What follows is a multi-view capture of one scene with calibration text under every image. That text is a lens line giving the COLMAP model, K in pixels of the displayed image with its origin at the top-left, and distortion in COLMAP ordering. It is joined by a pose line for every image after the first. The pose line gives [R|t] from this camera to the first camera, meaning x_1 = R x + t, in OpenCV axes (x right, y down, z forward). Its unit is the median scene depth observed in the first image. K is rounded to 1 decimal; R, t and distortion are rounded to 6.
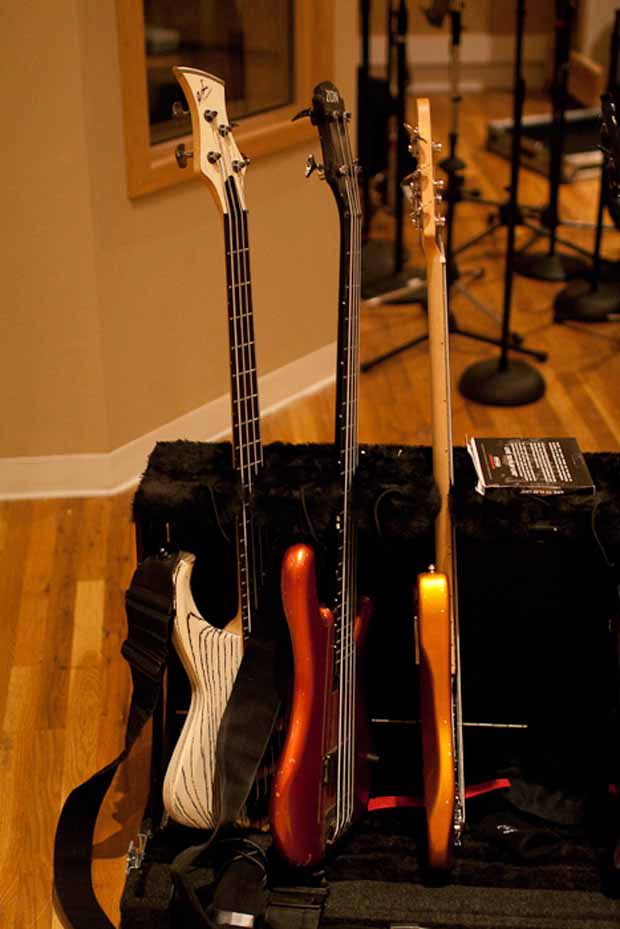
lens RADIAL K [[1385.2, 0, 258.7], [0, 1385.2, 461.6], [0, 0, 1]] dist [-0.056690, 0.020786]
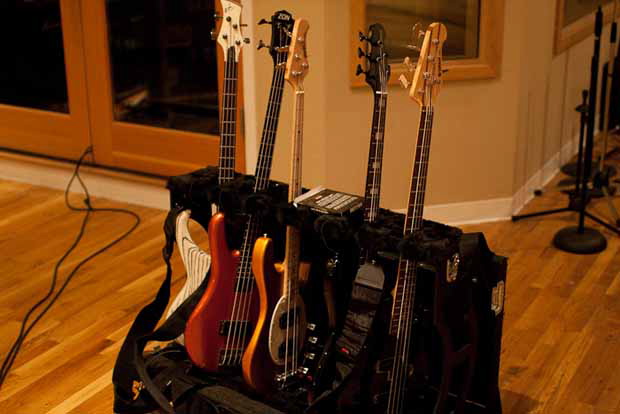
lens RADIAL K [[924.4, 0, 310.0], [0, 924.4, 207.0], [0, 0, 1]] dist [-0.056690, 0.020786]
pose [[0.814736, 0.190408, -0.547677, 0.918856], [-0.264556, 0.962569, -0.058908, 0.098048], [0.515961, 0.192886, 0.834613, -0.137858]]
